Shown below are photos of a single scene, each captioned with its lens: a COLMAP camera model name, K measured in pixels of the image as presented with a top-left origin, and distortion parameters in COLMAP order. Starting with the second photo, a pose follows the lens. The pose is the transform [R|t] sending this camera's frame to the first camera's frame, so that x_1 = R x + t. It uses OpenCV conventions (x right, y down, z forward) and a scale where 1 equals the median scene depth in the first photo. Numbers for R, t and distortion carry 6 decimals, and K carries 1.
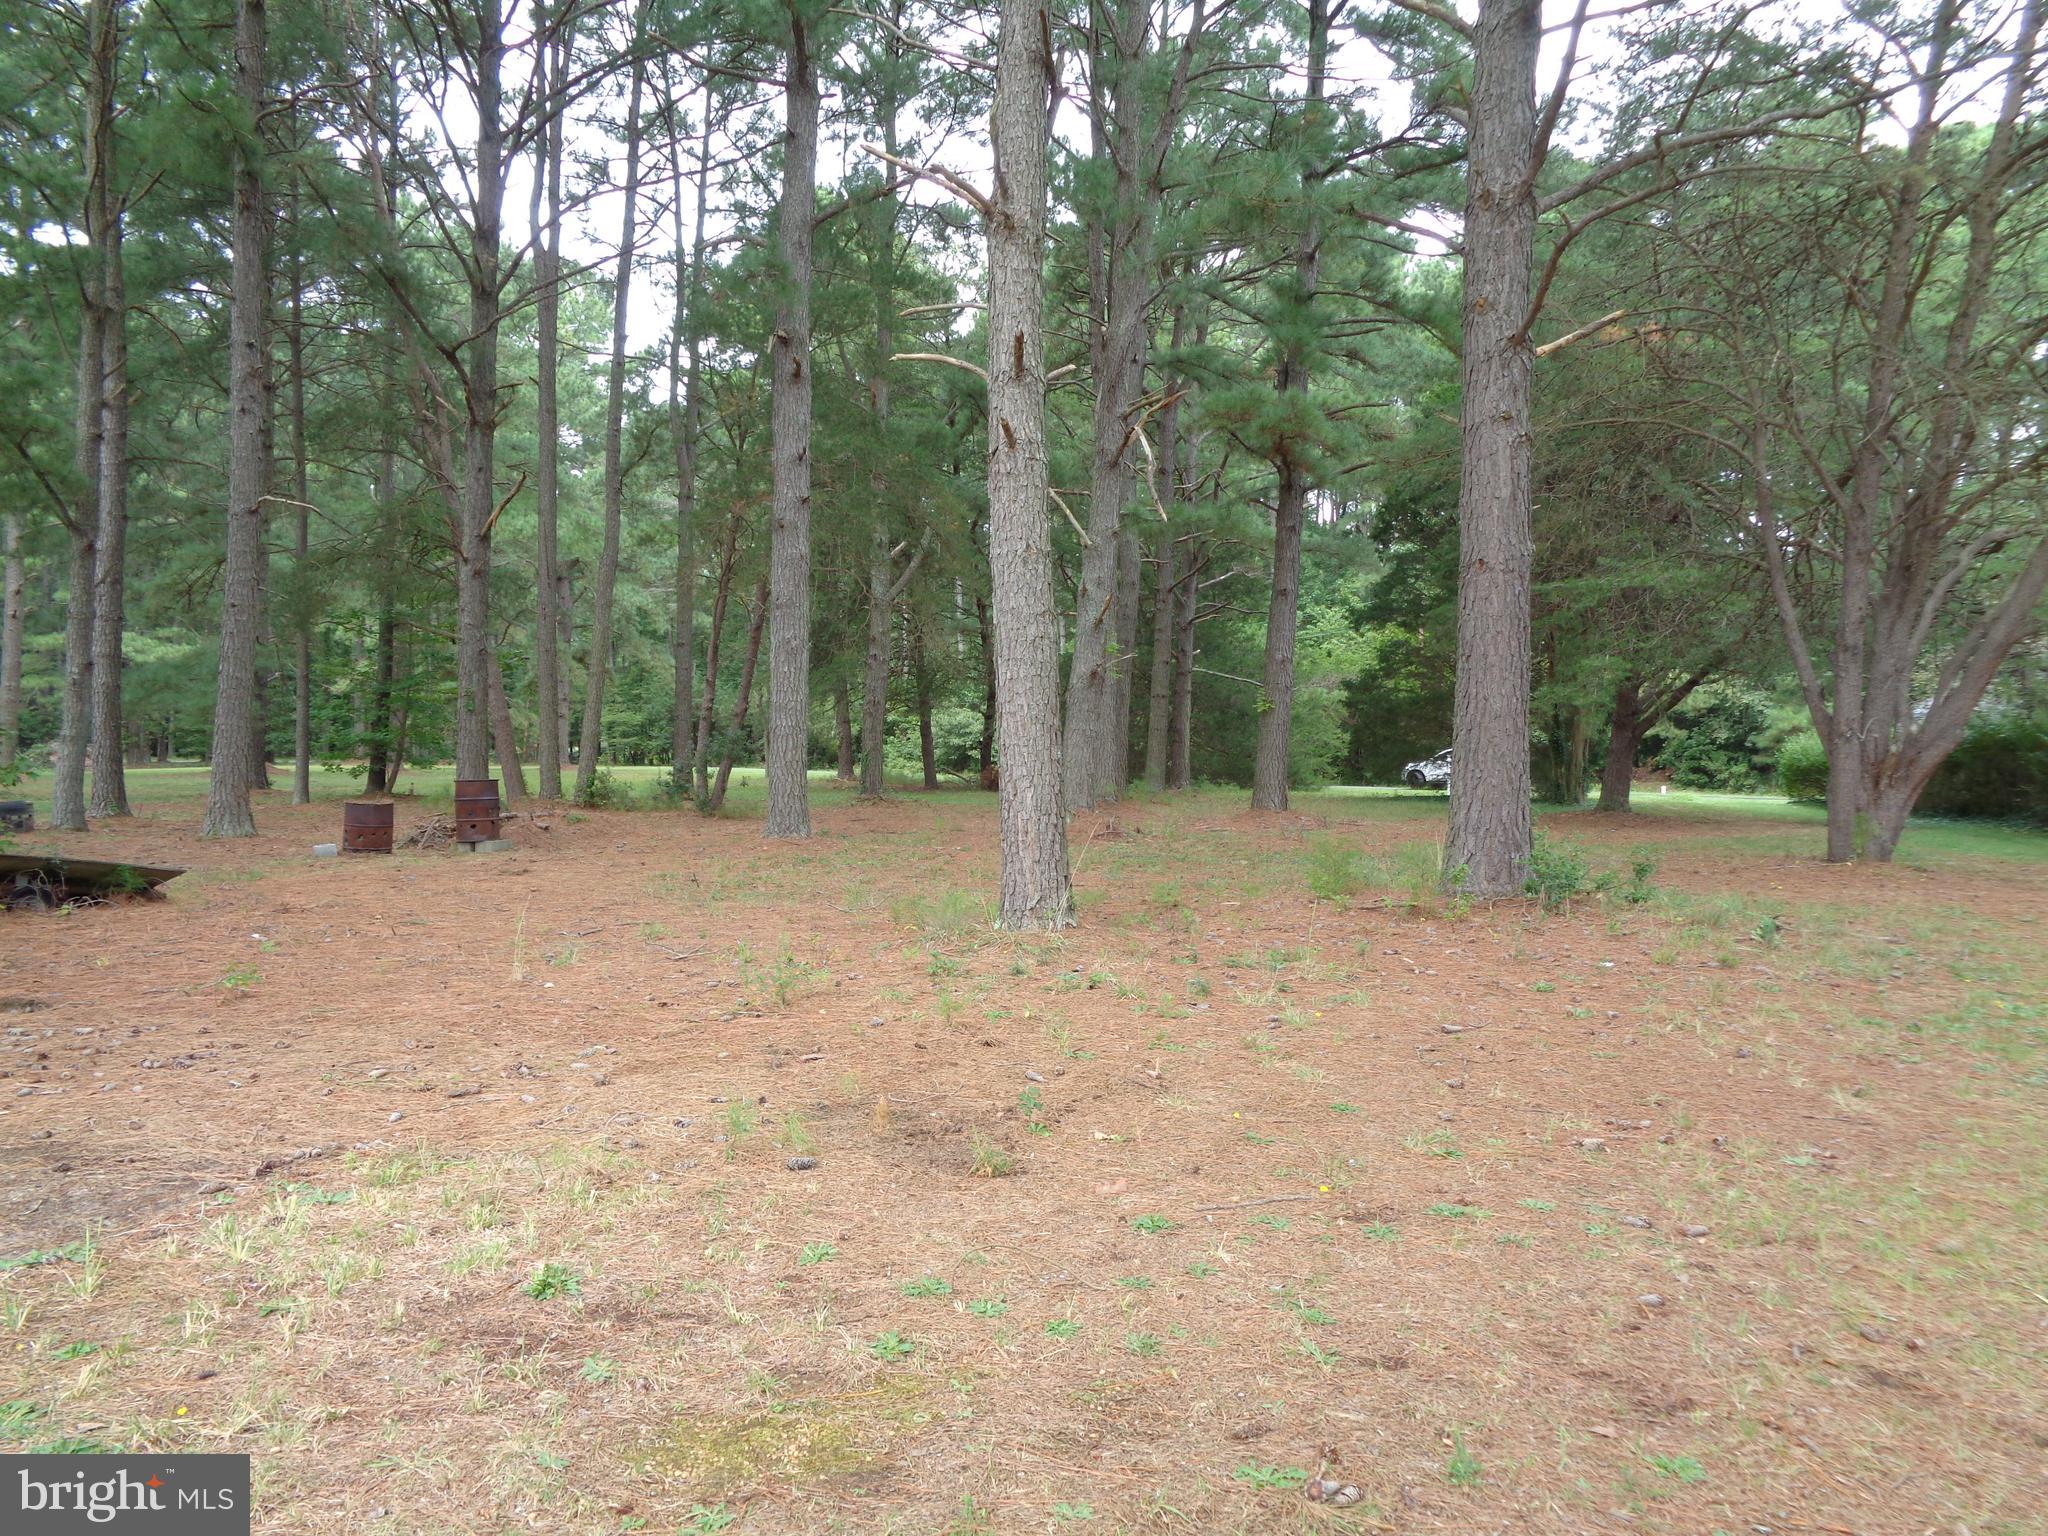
lens RADIAL K [[1553.0, 0, 1031.3], [0, 1553.0, 757.0], [0, 0, 1]] dist [0.014747, -0.002727]
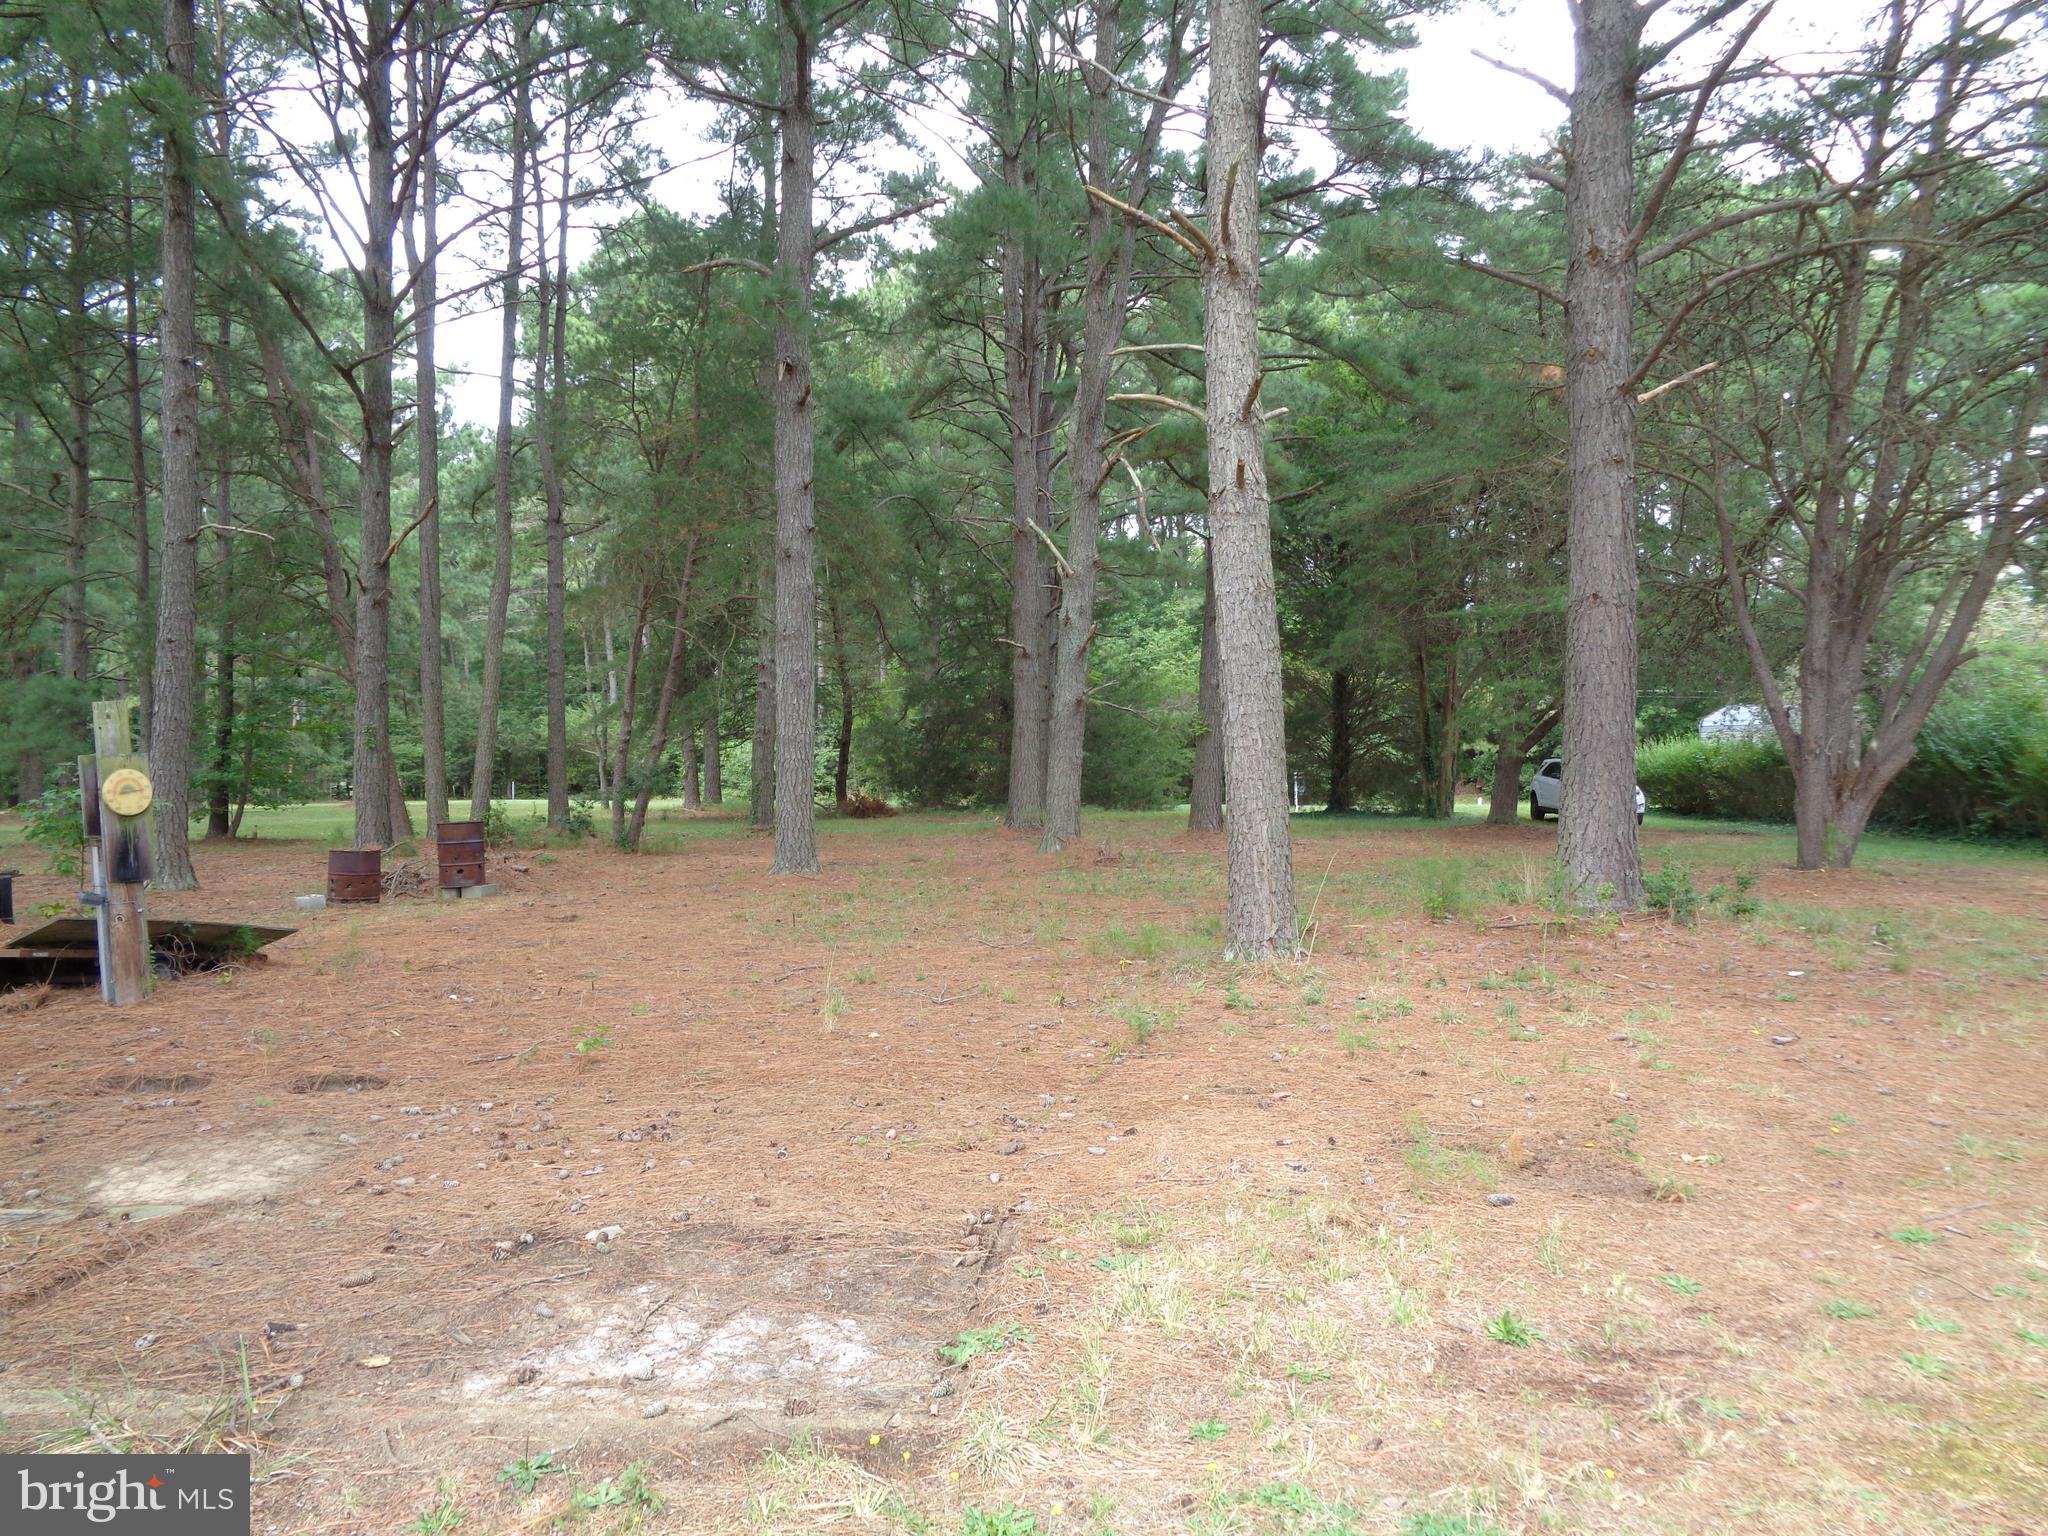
lens RADIAL K [[1553.0, 0, 1027.7], [0, 1553.0, 758.0], [0, 0, 1]] dist [0.014747, -0.002727]
pose [[0.988509, -0.017980, 0.150088, -0.184222], [0.019950, 0.999733, -0.011629, -0.007636], [-0.149839, 0.014489, 0.988604, 0.008226]]
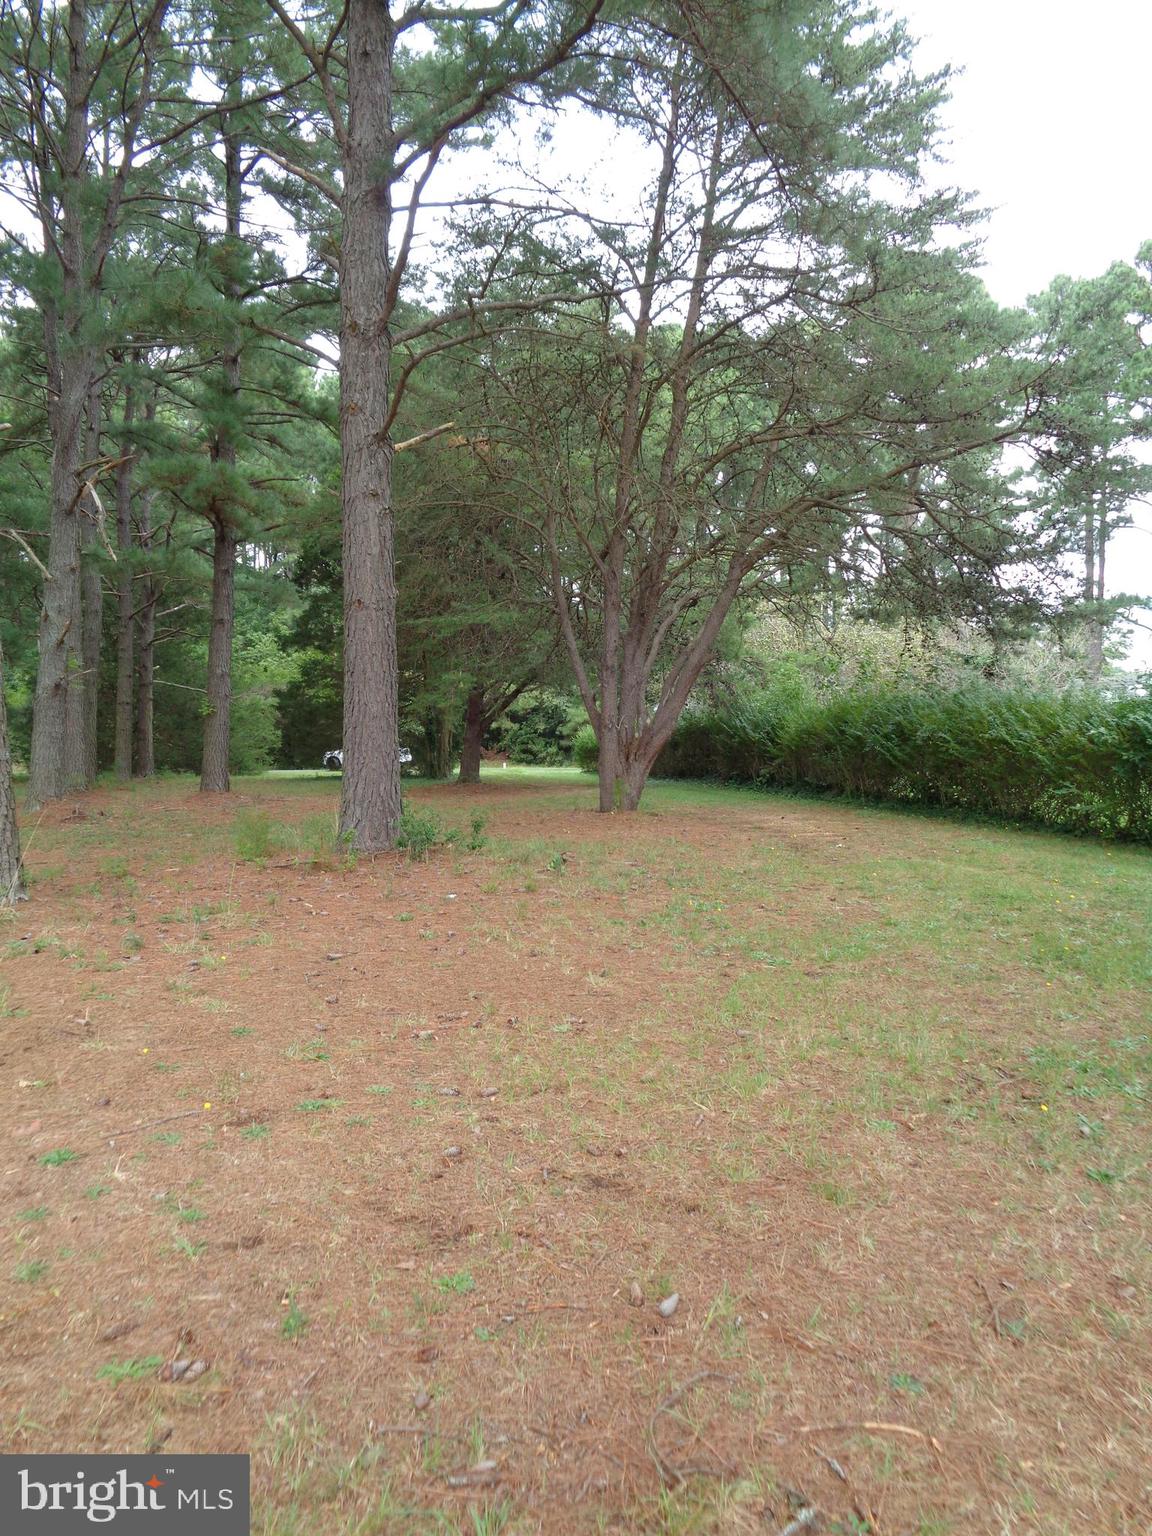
lens RADIAL K [[1164.8, 0, 572.1], [0, 1164.8, 767.2], [0, 0, 1]] dist [0.014747, -0.002727]
pose [[0.904278, -0.031920, 0.425750, 0.017131], [0.024463, 0.999437, 0.022974, -0.001607], [-0.426243, -0.010359, 0.904549, 0.010108]]
